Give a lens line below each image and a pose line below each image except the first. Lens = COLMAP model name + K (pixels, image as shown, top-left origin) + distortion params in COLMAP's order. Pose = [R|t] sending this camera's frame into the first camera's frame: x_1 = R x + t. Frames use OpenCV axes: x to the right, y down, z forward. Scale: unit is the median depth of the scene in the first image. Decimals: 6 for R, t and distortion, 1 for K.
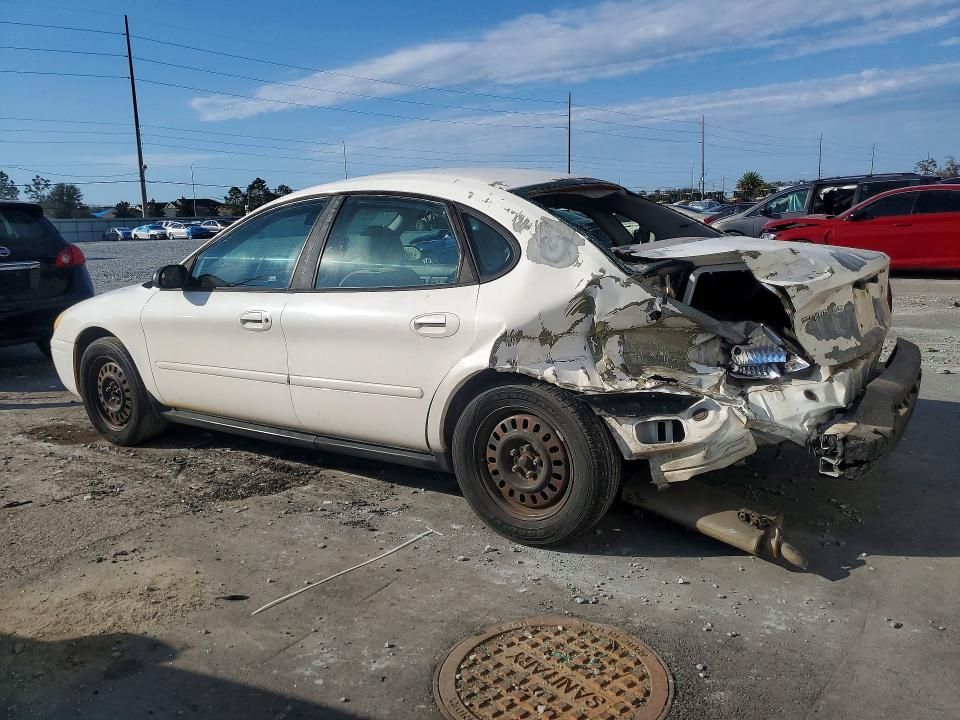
lens RADIAL K [[757.6, 0, 483.0], [0, 757.6, 358.8], [0, 0, 1]] dist [0.000948, -0.003325]
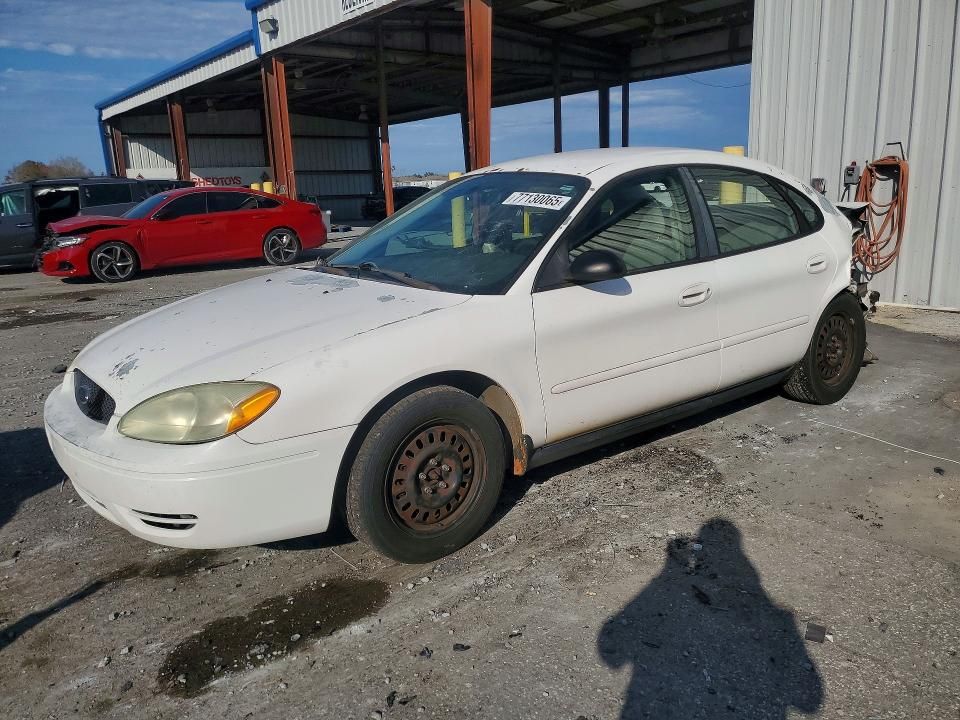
lens RADIAL K [[757.6, 0, 483.1], [0, 757.6, 361.9], [0, 0, 1]] dist [0.000948, -0.003325]
pose [[0.303544, -0.189005, 0.933883, -1.301377], [0.199329, 0.971037, 0.131736, -0.146766], [-0.931735, 0.146162, 0.332426, 0.942437]]
